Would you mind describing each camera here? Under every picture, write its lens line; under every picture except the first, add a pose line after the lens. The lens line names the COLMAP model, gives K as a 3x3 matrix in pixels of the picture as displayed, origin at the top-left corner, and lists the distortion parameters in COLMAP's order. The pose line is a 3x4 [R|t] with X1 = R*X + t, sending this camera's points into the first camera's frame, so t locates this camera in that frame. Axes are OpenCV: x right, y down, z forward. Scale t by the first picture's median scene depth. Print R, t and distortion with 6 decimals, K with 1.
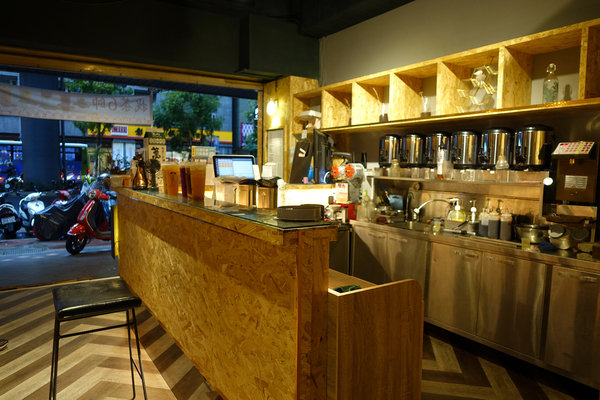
lens RADIAL K [[416.2, 0, 302.8], [0, 416.2, 202.2], [0, 0, 1]] dist [0.000869, -0.001435]
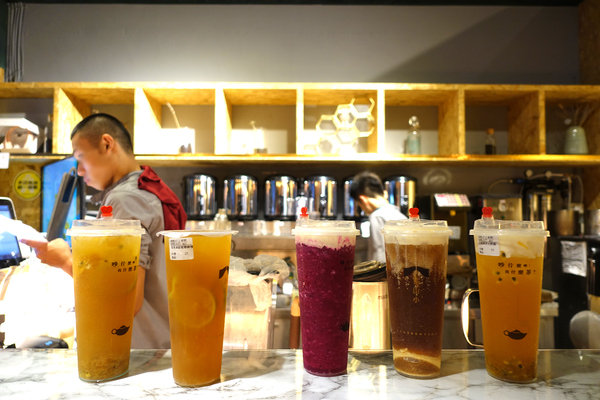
lens RADIAL K [[416.2, 0, 299.4], [0, 416.2, 202.2], [0, 0, 1]] dist [0.000869, -0.001435]
pose [[0.554839, 0.019627, 0.831726, -0.349433], [0.076049, 0.994340, -0.074196, -0.063187], [-0.828475, 0.104419, 0.550206, 0.610918]]
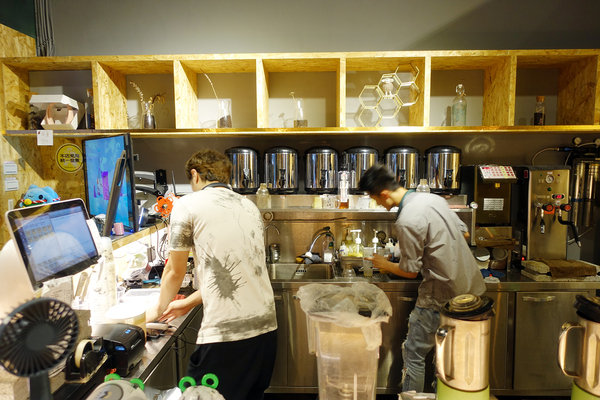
lens RADIAL K [[416.2, 0, 297.6], [0, 416.2, 203.2], [0, 0, 1]] dist [0.000869, -0.001435]
pose [[0.584756, -0.097979, 0.805271, -0.382678], [0.085286, 0.994603, 0.059085, -0.128641], [-0.806714, 0.034128, 0.589956, 0.652698]]
